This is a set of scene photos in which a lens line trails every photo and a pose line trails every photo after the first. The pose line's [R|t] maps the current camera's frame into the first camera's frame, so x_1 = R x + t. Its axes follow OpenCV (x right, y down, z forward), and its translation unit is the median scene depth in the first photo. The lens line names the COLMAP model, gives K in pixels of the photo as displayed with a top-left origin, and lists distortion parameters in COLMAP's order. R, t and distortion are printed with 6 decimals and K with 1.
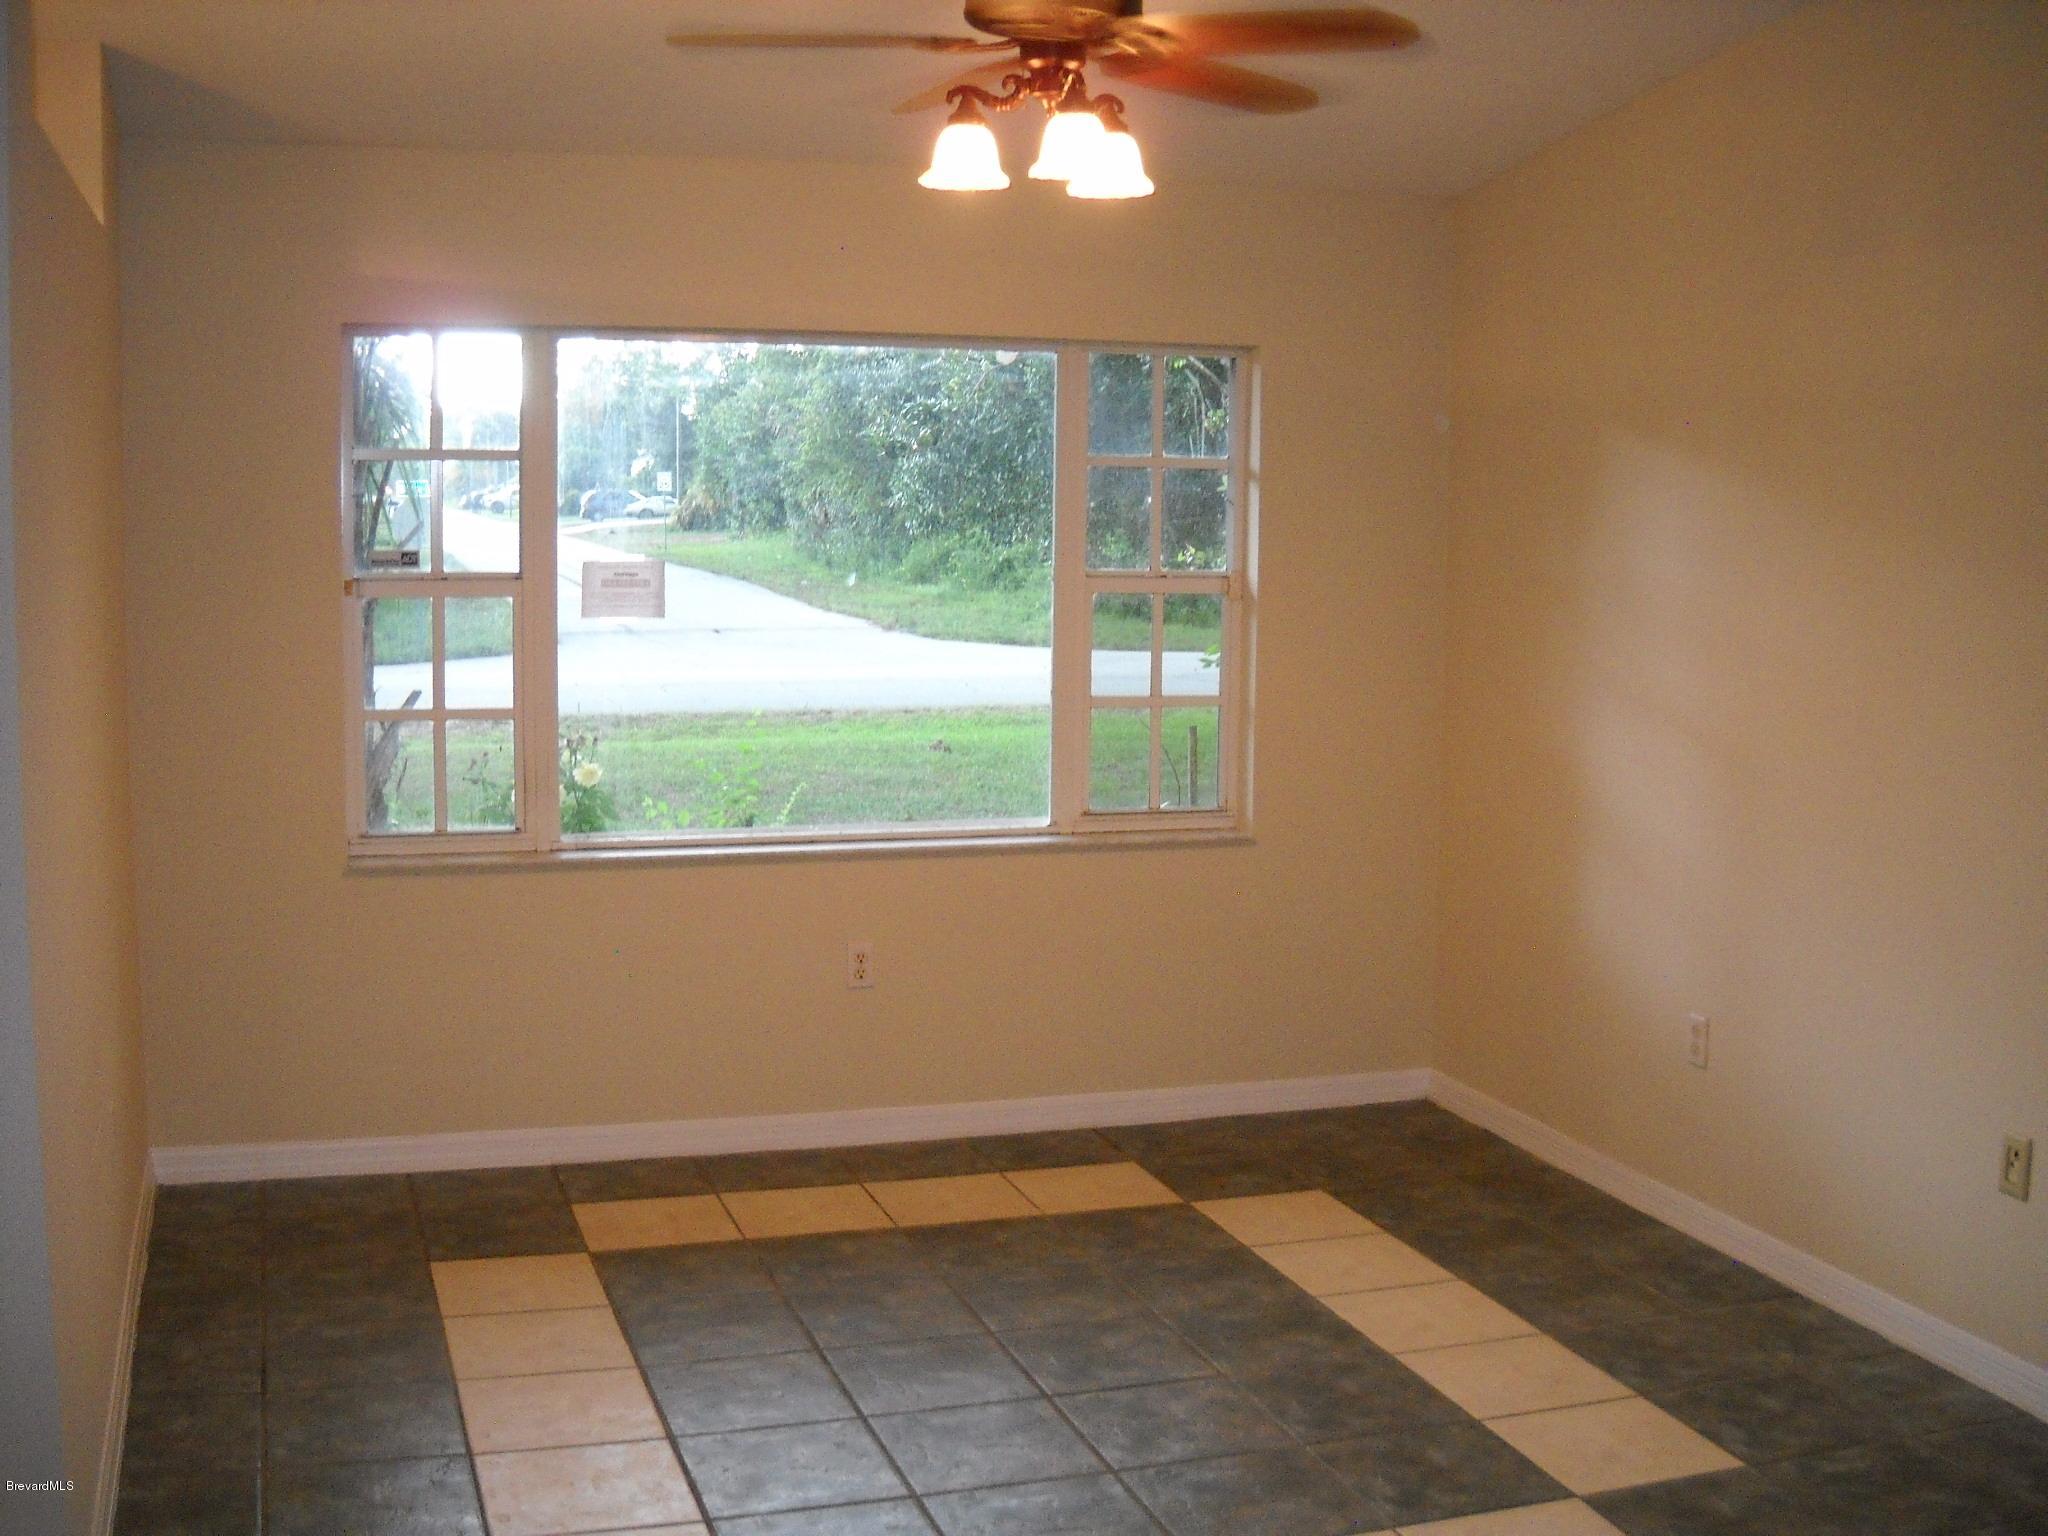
lens RADIAL K [[2317.5, 0, 1017.4], [0, 2317.5, 773.0], [0, 0, 1]] dist [-0.274255, 0.263164]
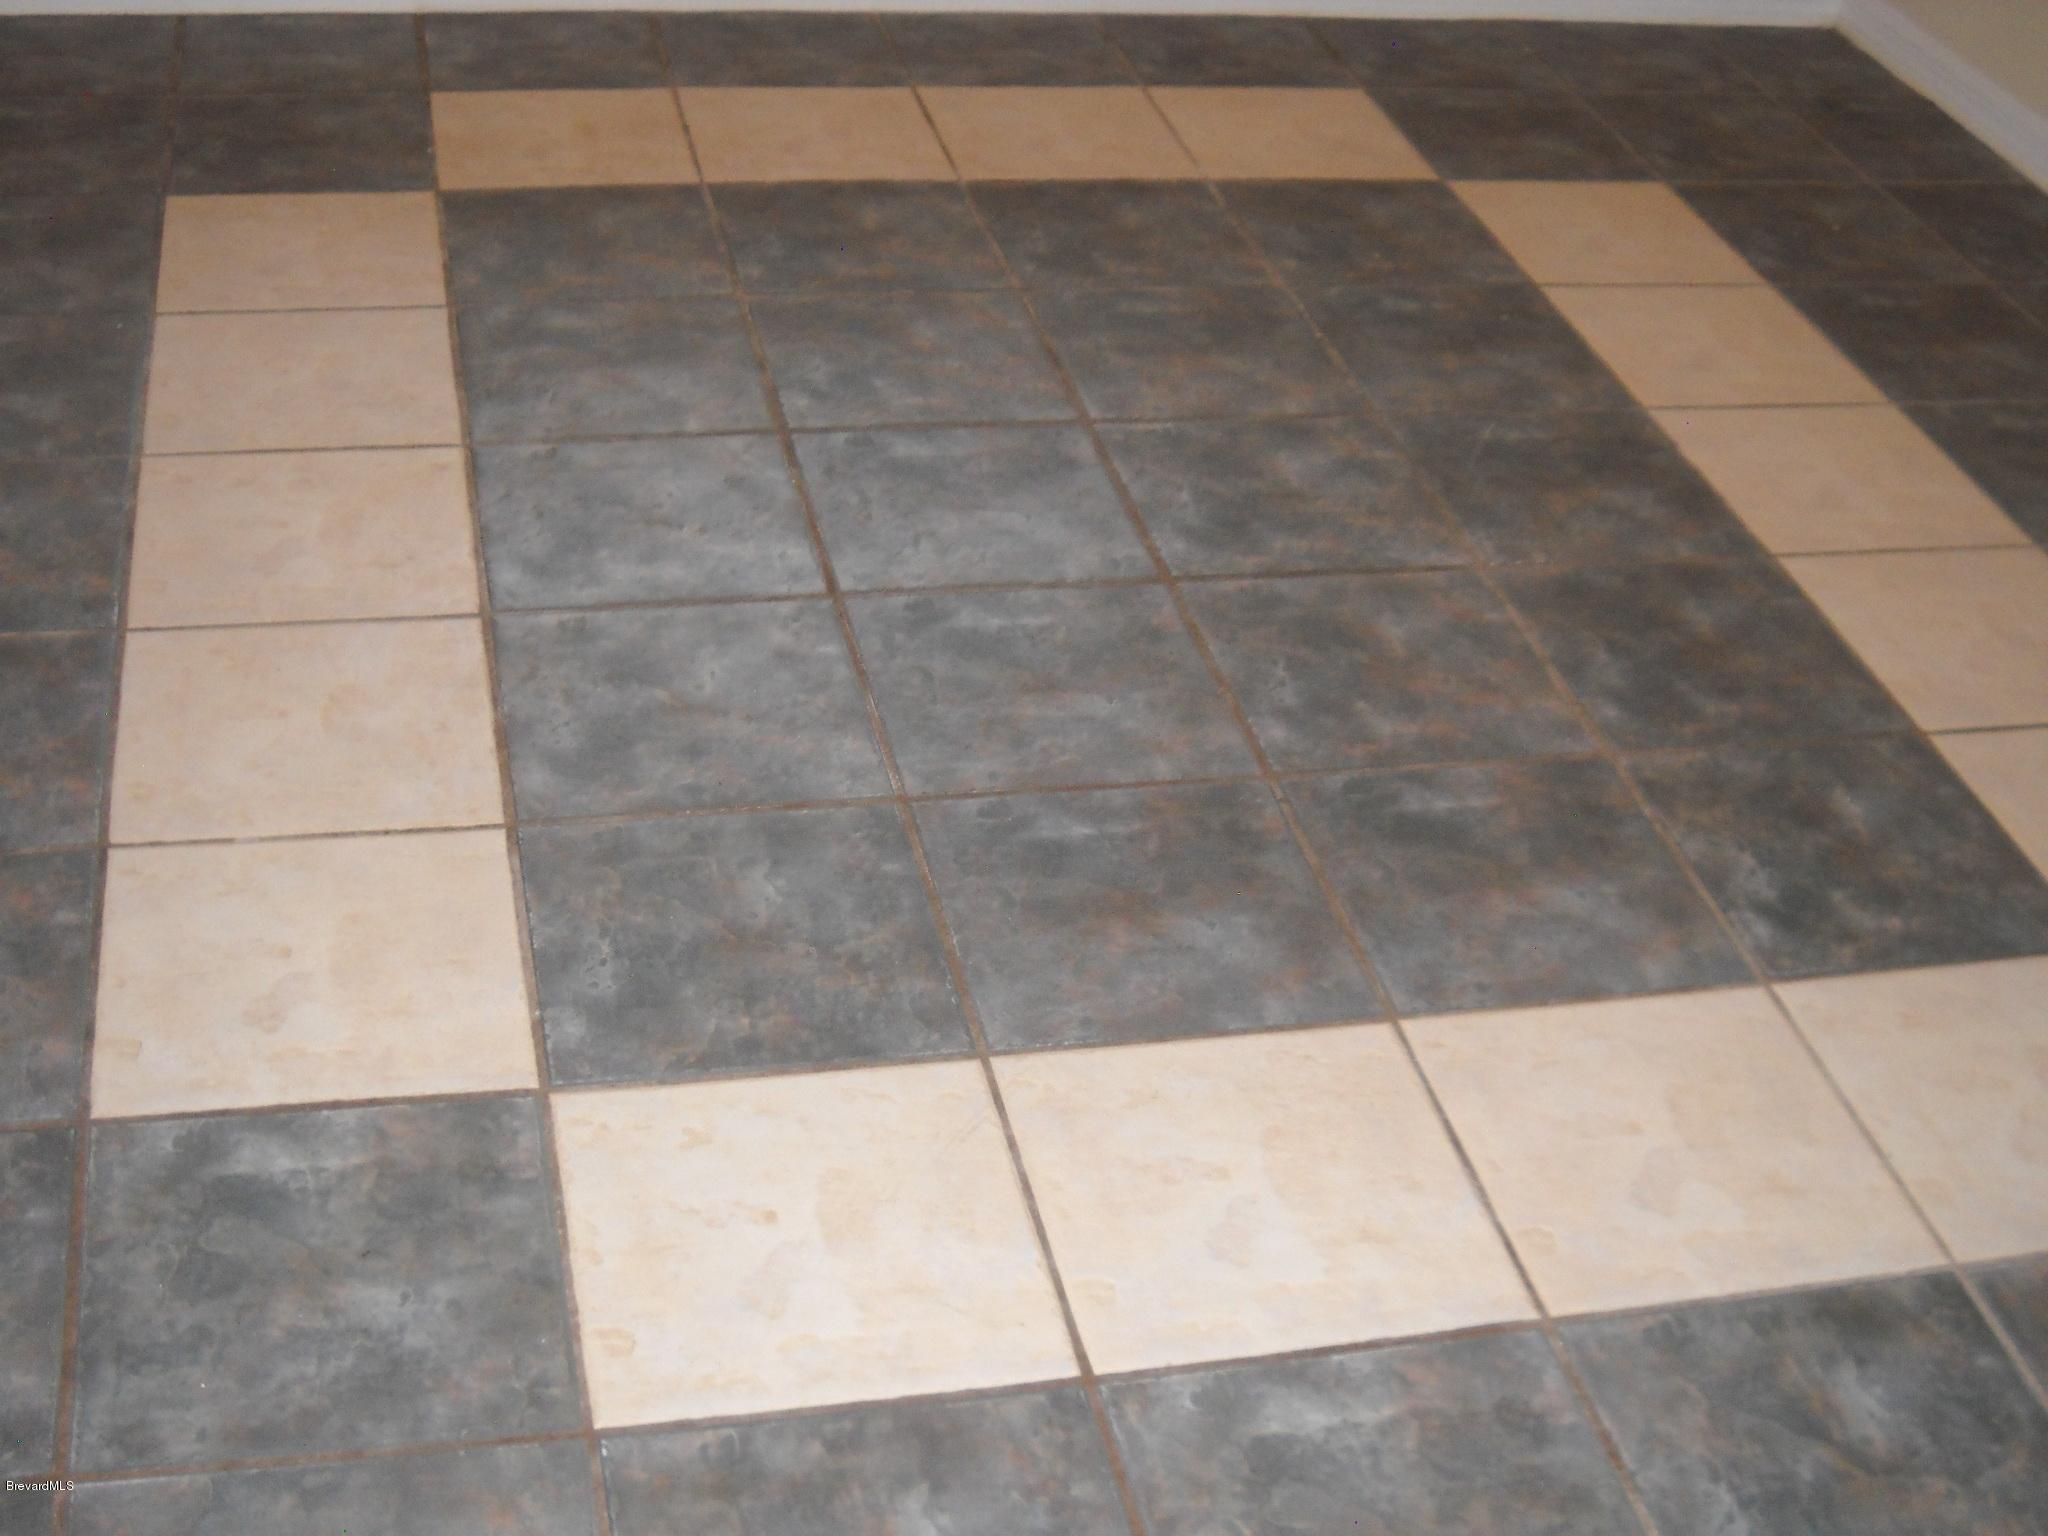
lens RADIAL K [[2684.0, 0, 994.3], [0, 2684.0, 770.1], [0, 0, 1]] dist [-0.141715, -0.022759]
pose [[0.992776, 0.113609, -0.038580, 0.001200], [-0.082491, 0.879814, 0.468106, 0.006213], [0.087124, -0.461542, 0.882830, 0.301861]]
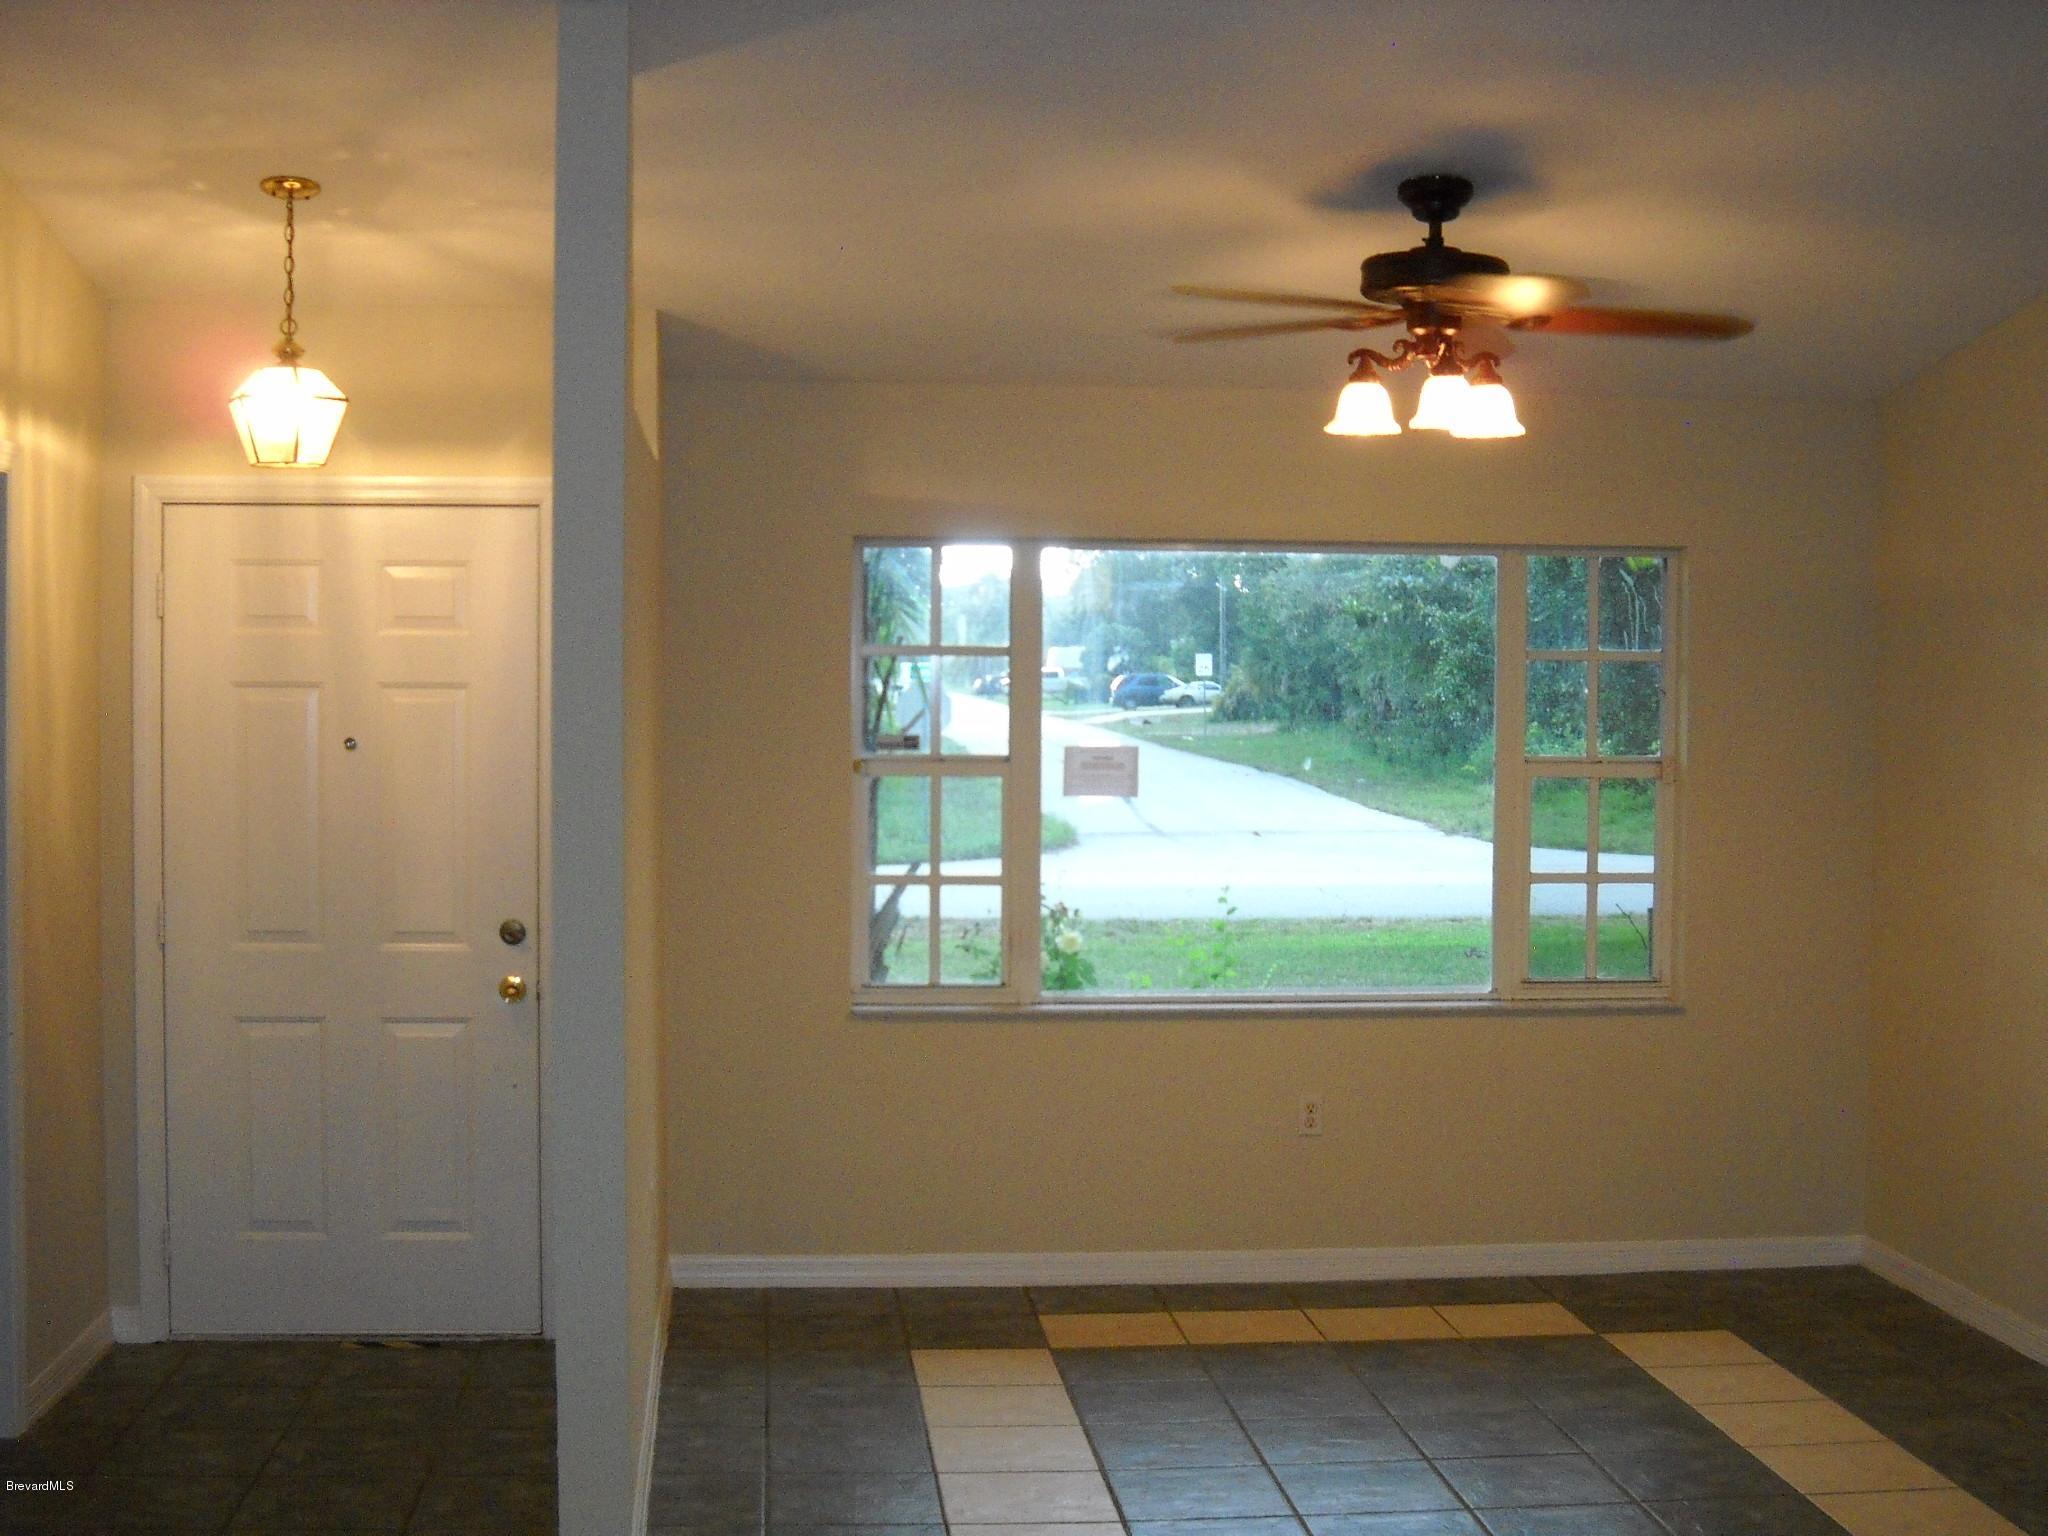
lens RADIAL K [[2706.2, 0, 1032.0], [0, 2706.2, 763.7], [0, 0, 1]] dist [-0.187615, 0.144192]
pose [[0.976444, 0.000473, -0.215772, 0.085299], [-0.019692, 0.996020, -0.086931, 0.033659], [0.214872, 0.089132, 0.972566, -0.309693]]
